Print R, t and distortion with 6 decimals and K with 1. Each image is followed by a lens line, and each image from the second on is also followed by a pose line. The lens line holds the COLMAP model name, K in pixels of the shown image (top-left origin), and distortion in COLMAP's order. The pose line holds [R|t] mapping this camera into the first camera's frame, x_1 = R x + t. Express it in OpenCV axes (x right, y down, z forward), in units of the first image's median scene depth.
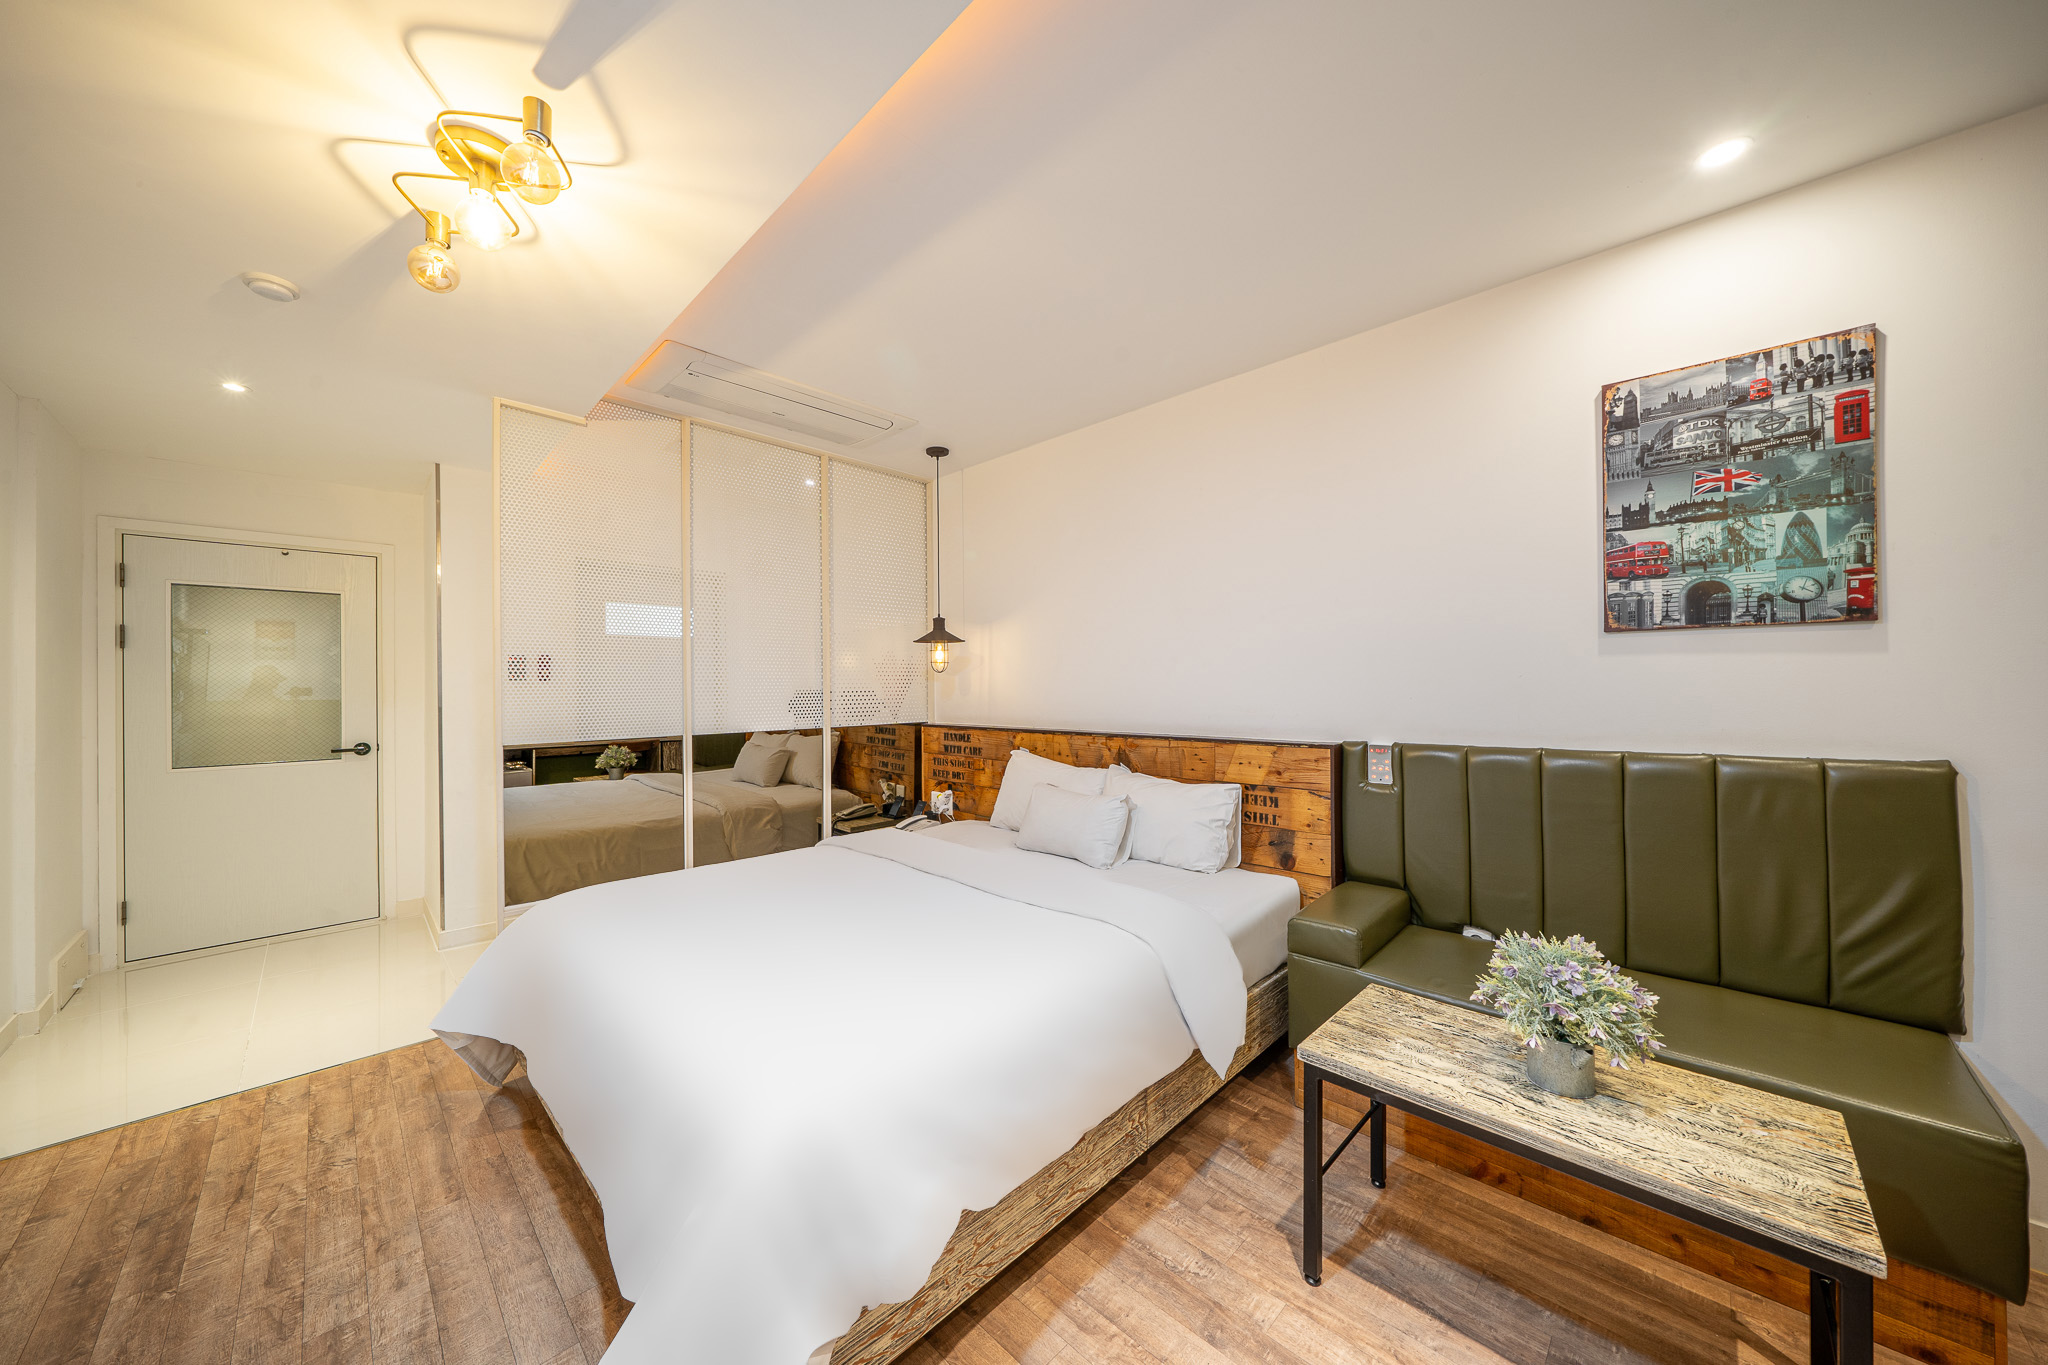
lens RADIAL K [[700.0, 0, 1028.1], [0, 700.0, 682.0], [0, 0, 1]] dist [-0.002254, -0.000069]
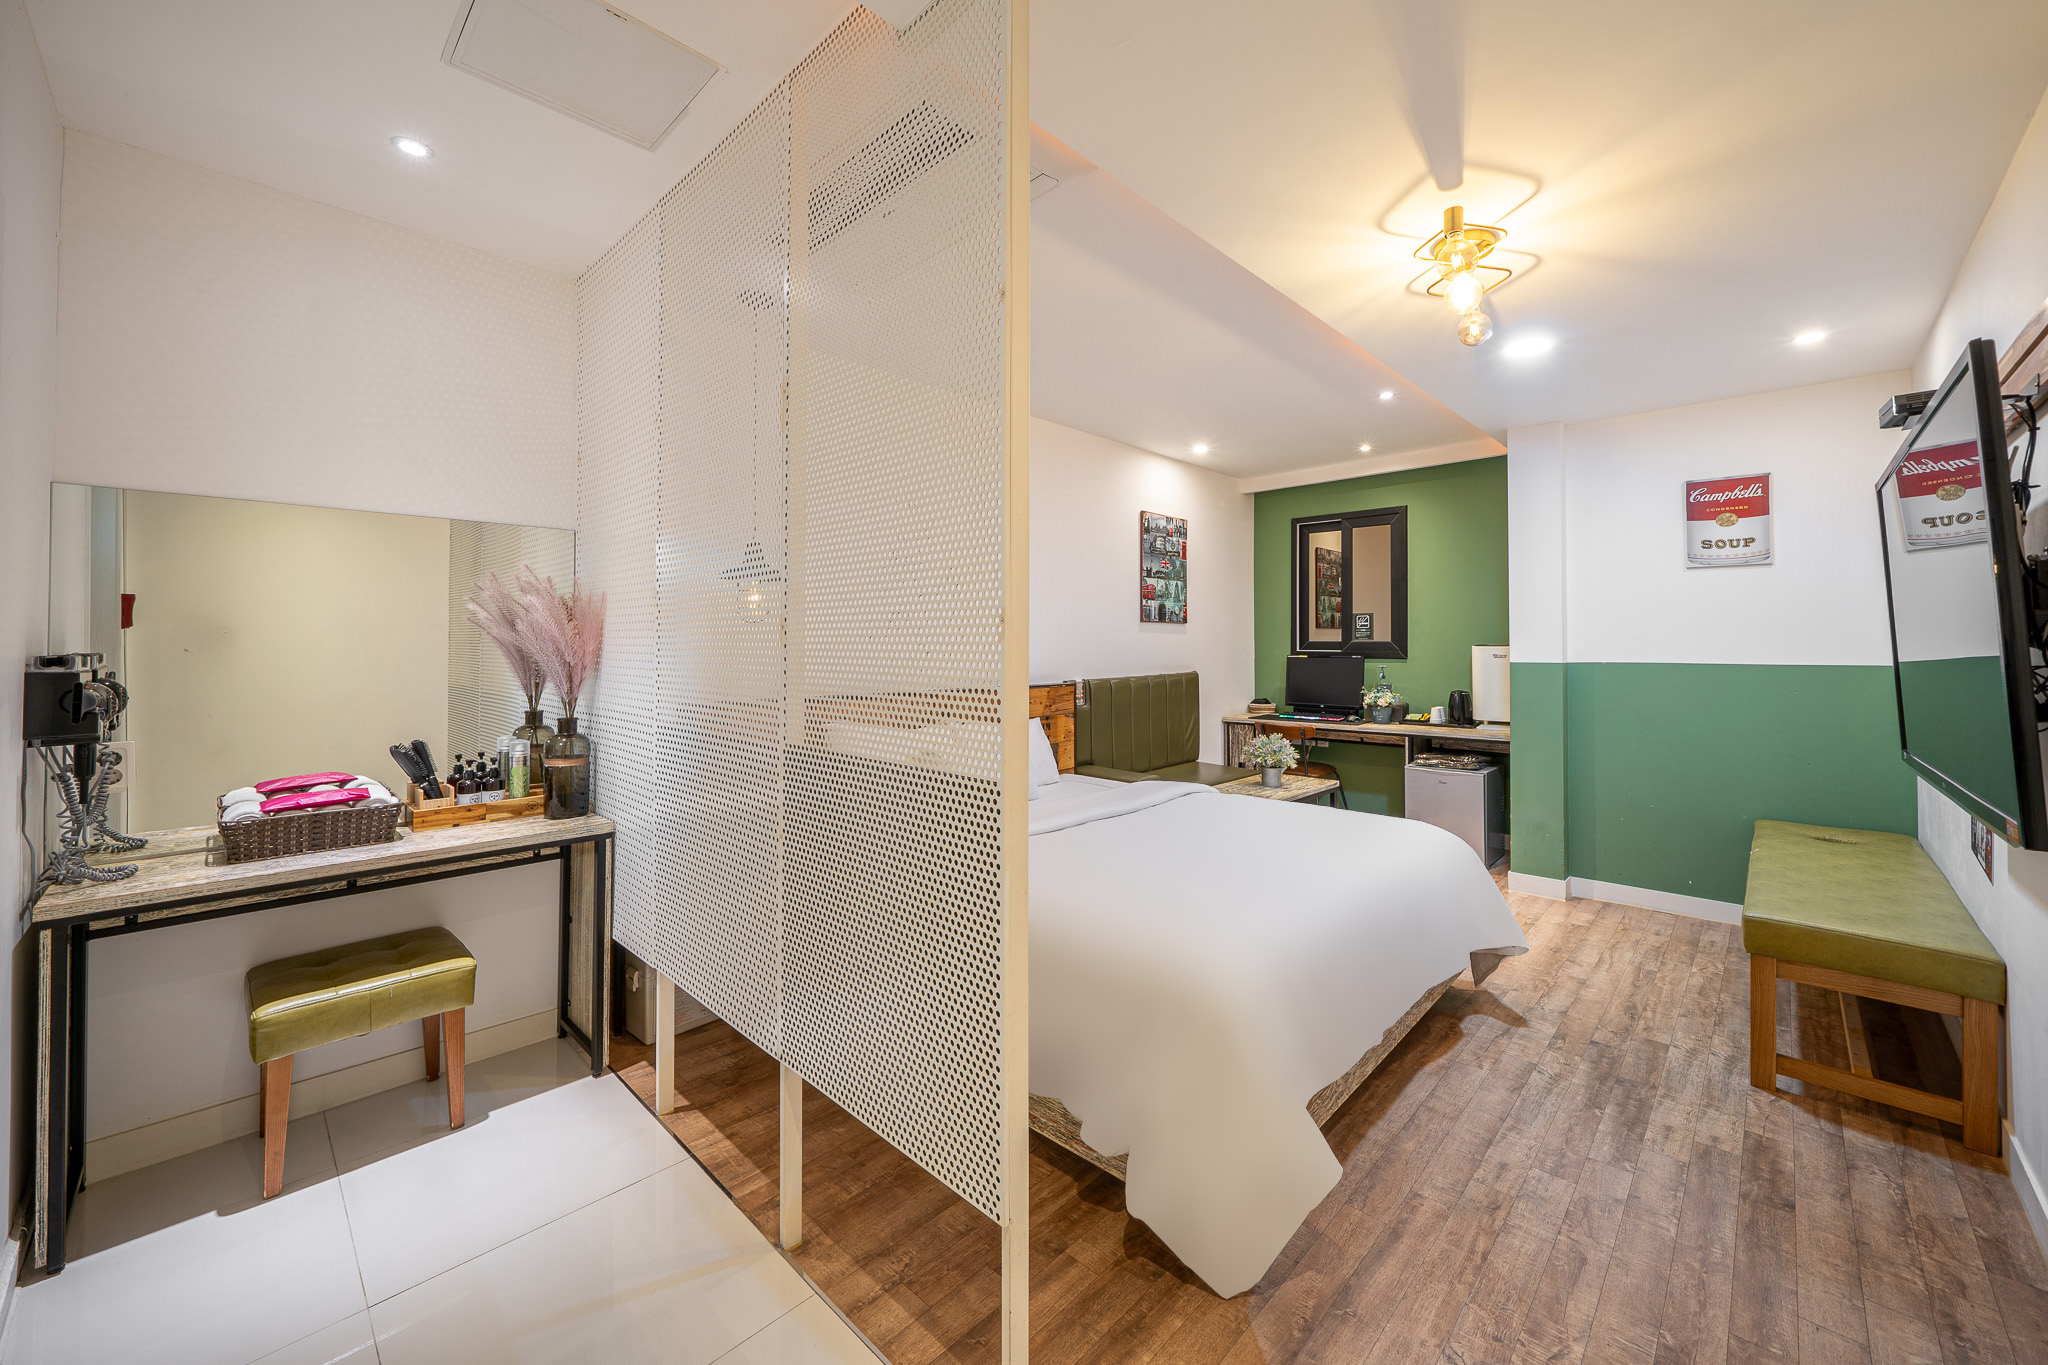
lens RADIAL K [[776.0, 0, 1073.4], [0, 776.0, 633.3], [0, 0, 1]] dist [-0.000056, 0.000027]
pose [[-0.038426, 0.020802, 0.999045, -1.828516], [-0.000271, 0.999783, -0.020828, 0.018073], [-0.999261, -0.001071, -0.038412, 1.484172]]
